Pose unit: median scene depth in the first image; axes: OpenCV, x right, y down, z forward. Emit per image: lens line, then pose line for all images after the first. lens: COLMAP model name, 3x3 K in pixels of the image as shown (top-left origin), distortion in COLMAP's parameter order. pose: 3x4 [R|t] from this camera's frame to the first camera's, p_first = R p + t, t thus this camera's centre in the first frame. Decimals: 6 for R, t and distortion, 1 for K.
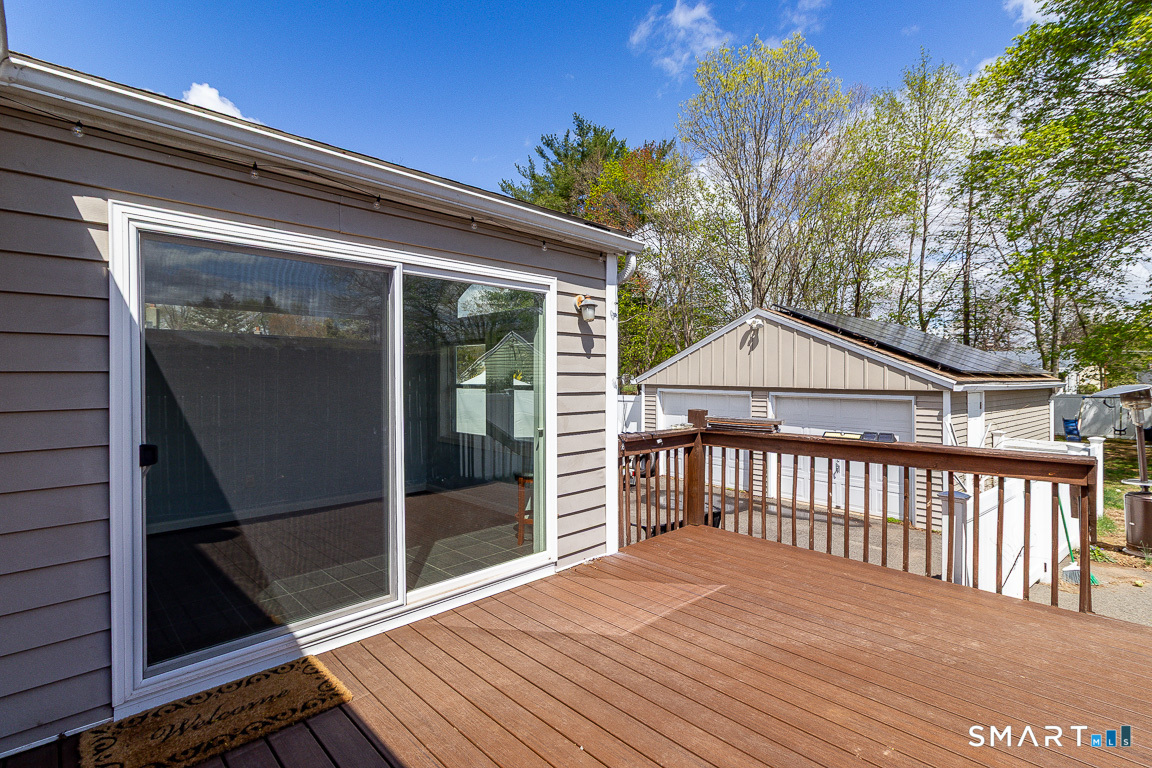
lens RADIAL K [[543.2, 0, 580.0], [0, 543.2, 378.9], [0, 0, 1]] dist [0.000819, -0.000138]
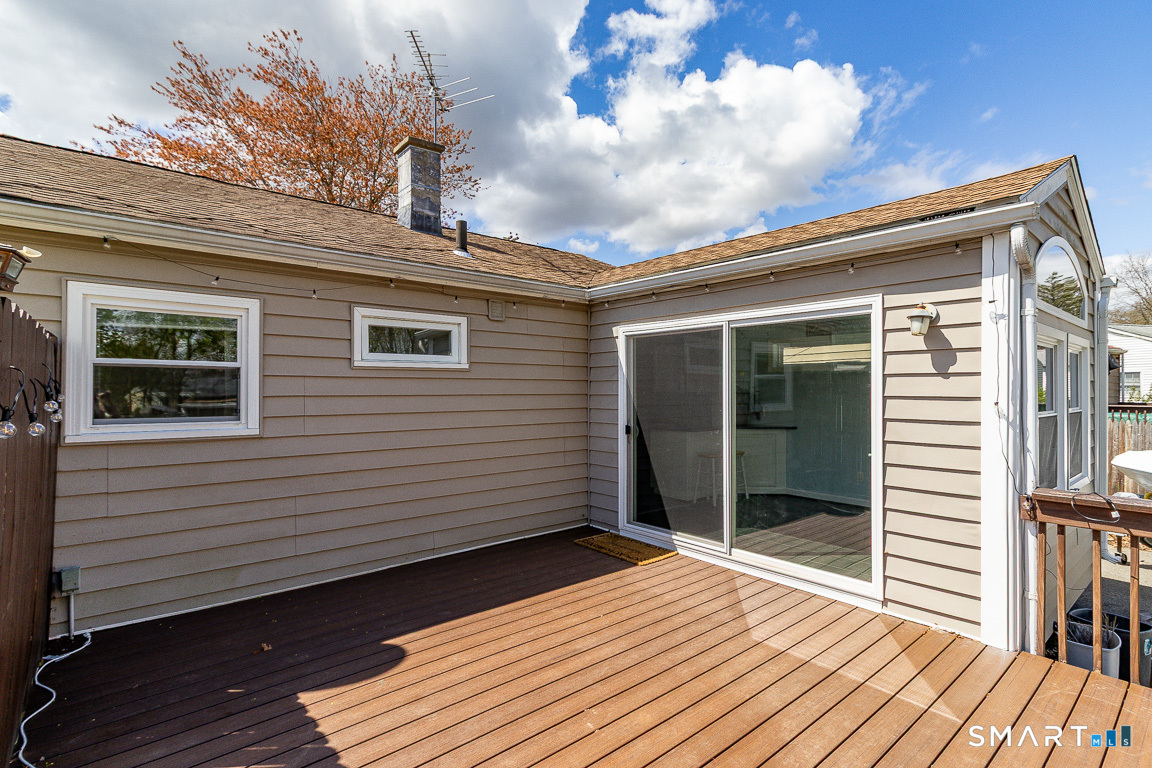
lens RADIAL K [[549.0, 0, 580.8], [0, 549.0, 386.4], [0, 0, 1]] dist [-0.000276, -0.000032]
pose [[-0.072321, 0.001502, -0.997380, 1.279504], [0.003064, 0.999994, 0.001283, -0.042951], [0.997377, -0.002963, -0.072325, 0.771583]]
